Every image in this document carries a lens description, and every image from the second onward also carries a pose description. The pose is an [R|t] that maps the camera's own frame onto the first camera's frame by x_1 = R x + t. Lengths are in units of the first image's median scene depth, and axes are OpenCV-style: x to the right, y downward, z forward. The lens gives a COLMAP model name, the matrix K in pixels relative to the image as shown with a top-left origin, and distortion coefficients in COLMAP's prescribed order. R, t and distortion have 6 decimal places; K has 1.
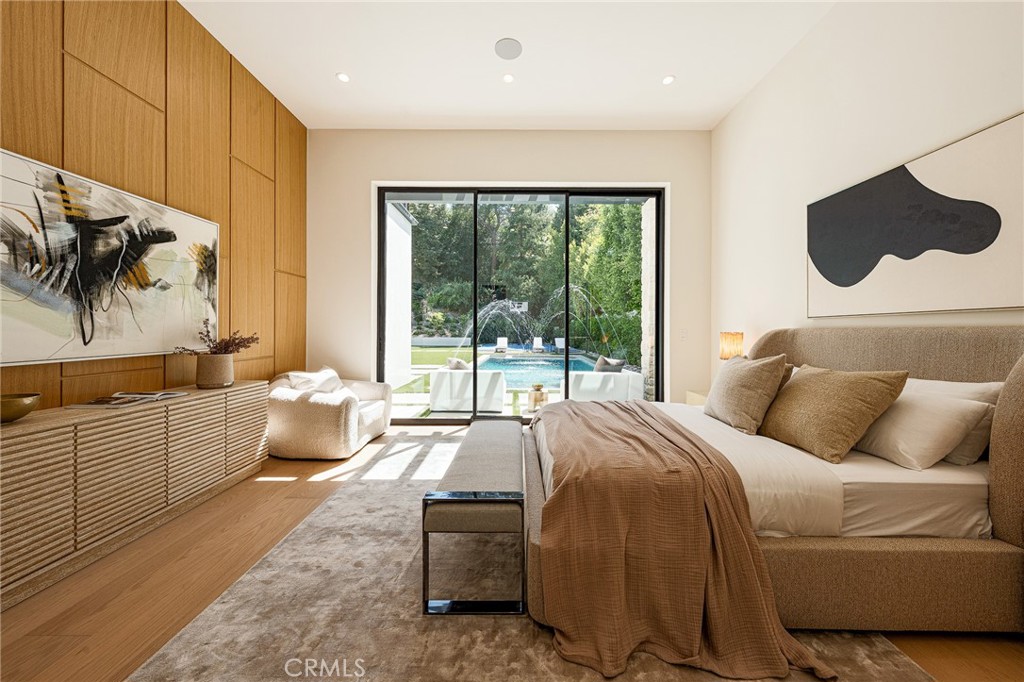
lens RADIAL K [[352.1, 0, 512.4], [0, 352.1, 333.0], [0, 0, 1]] dist [-0.003291, -0.000434]
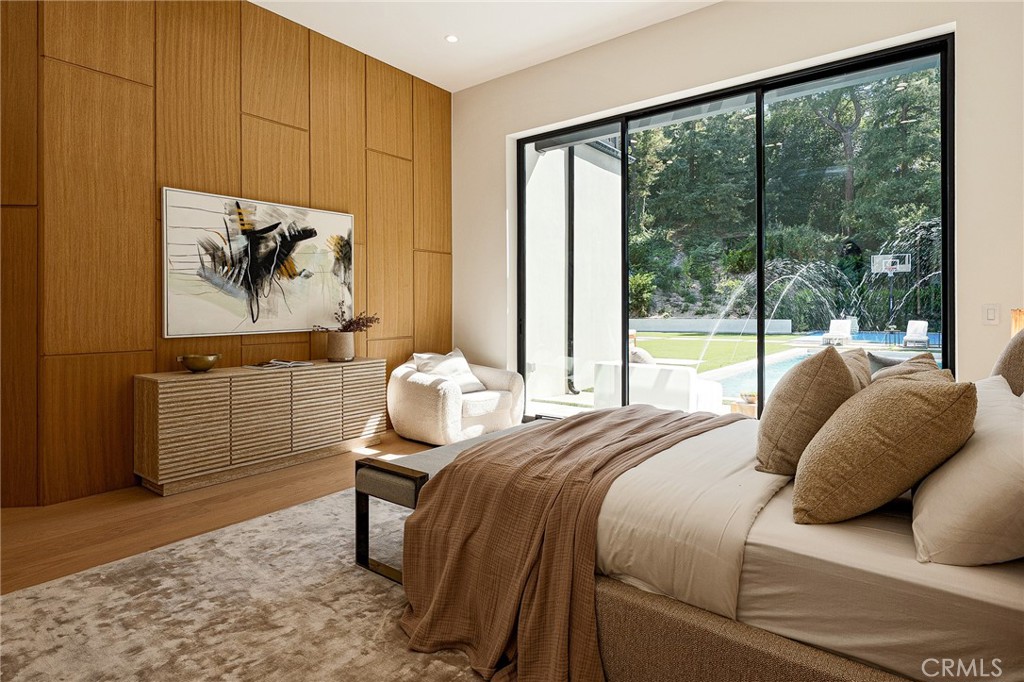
lens RADIAL K [[536.2, 0, 529.0], [0, 536.2, 312.8], [0, 0, 1]] dist [-0.009144, 0.003193]
pose [[0.800194, -0.003610, -0.599731, 0.722243], [0.004105, 0.999991, -0.000542, 0.001402], [0.599728, -0.002028, 0.800202, -0.019861]]
